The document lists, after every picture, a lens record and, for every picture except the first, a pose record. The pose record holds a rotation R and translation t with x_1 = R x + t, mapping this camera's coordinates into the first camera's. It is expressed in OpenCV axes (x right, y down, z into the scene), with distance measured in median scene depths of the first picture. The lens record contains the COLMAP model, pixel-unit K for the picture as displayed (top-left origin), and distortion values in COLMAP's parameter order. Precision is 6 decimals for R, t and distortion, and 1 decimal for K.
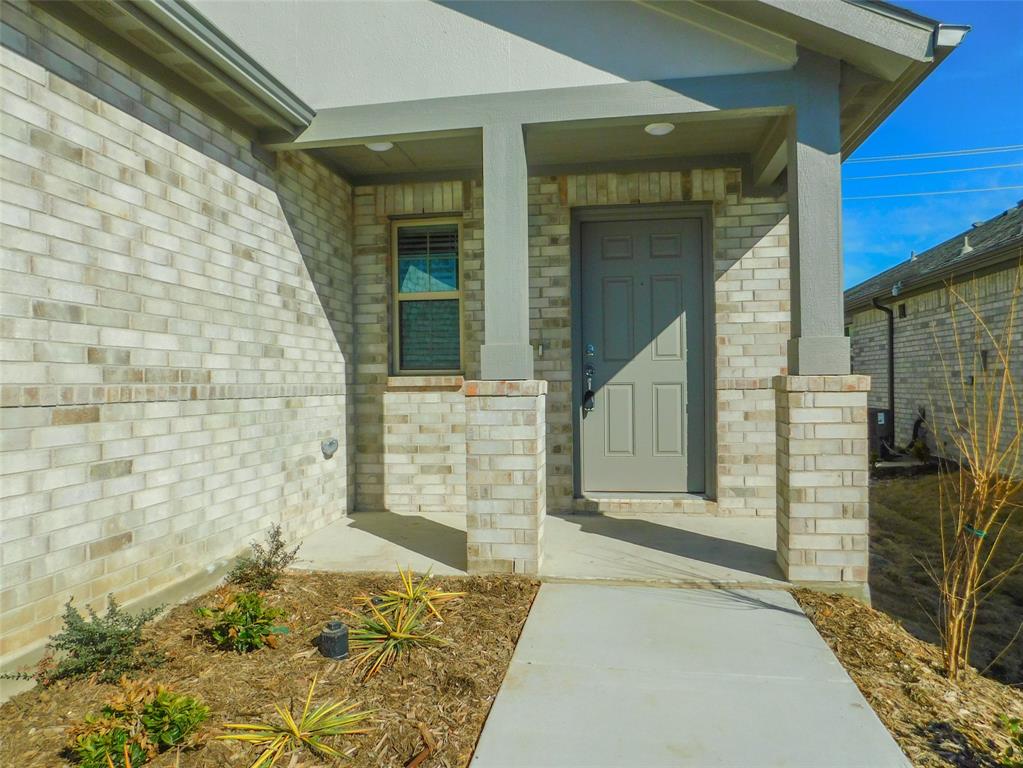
lens RADIAL K [[669.3, 0, 511.5], [0, 669.3, 384.0], [0, 0, 1]] dist [-0.067617, 0.051724]
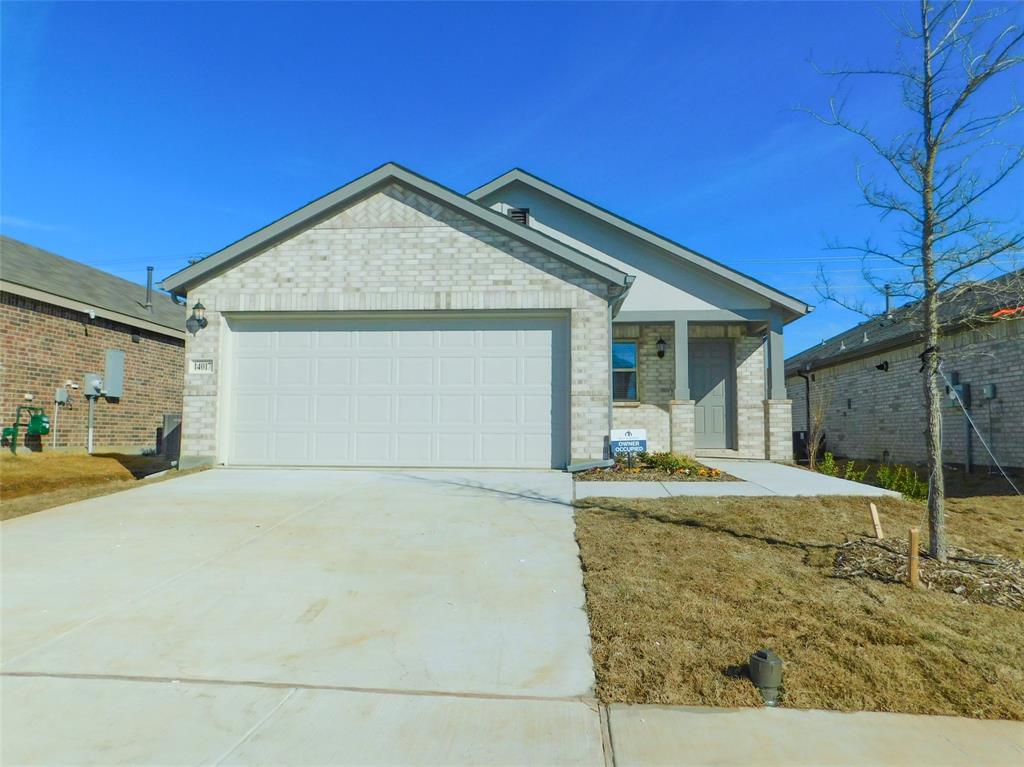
lens RADIAL K [[670.0, 0, 512.0], [0, 670.0, 383.5], [0, 0, 1]] dist [-0.067617, 0.051724]
pose [[0.996296, 0.021661, 0.083222, -0.811772], [-0.014733, 0.996443, -0.082977, 0.143536], [-0.084724, 0.081444, 0.993070, -1.568336]]
